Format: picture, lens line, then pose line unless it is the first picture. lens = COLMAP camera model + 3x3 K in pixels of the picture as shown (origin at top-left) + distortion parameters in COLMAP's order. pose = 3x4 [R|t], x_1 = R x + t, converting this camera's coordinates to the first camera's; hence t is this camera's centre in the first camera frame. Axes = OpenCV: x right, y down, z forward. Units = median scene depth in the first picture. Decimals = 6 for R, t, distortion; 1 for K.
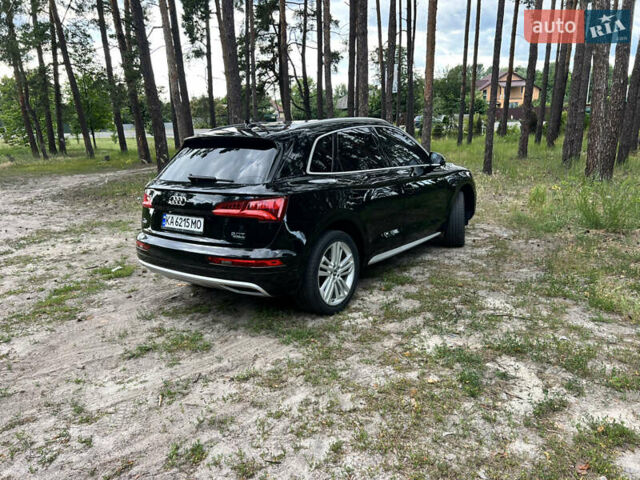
lens RADIAL K [[474.3, 0, 319.6], [0, 474.3, 232.9], [0, 0, 1]] dist [0.056692, -0.070049]
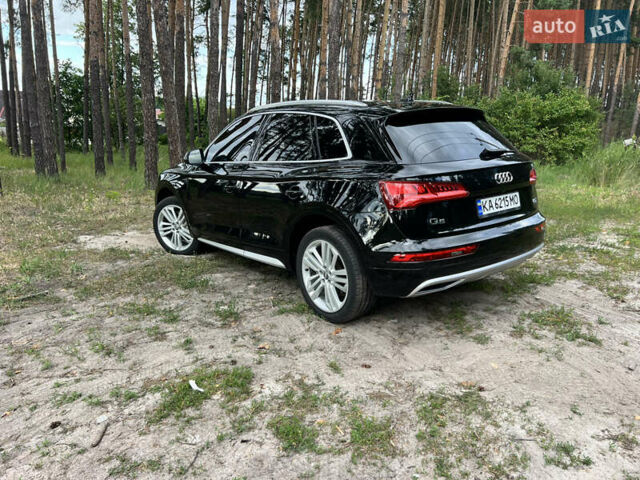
lens RADIAL K [[474.3, 0, 319.6], [0, 474.3, 232.9], [0, 0, 1]] dist [0.056692, -0.070049]
pose [[0.258349, -0.170296, 0.950923, -1.235415], [0.226993, 0.967482, 0.111591, -0.144349], [-0.939005, 0.187023, 0.288604, 1.088677]]
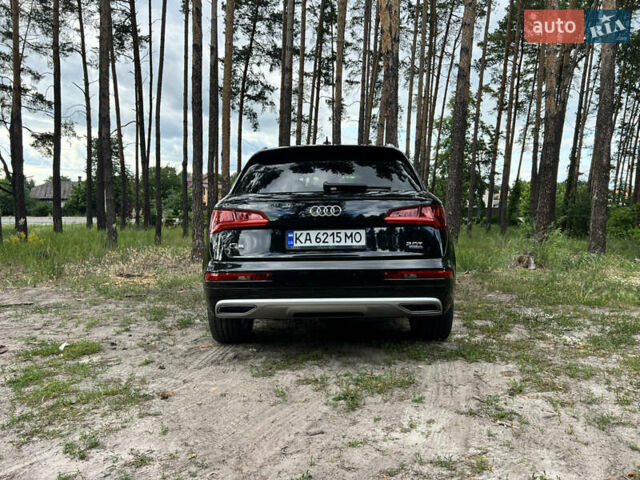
lens RADIAL K [[474.3, 0, 319.6], [0, 474.3, 232.9], [0, 0, 1]] dist [0.056692, -0.070049]
pose [[0.822367, 0.008618, 0.568892, -0.775043], [0.105539, 0.980222, -0.167412, 0.105870], [-0.559083, 0.197714, 0.805192, 0.358451]]
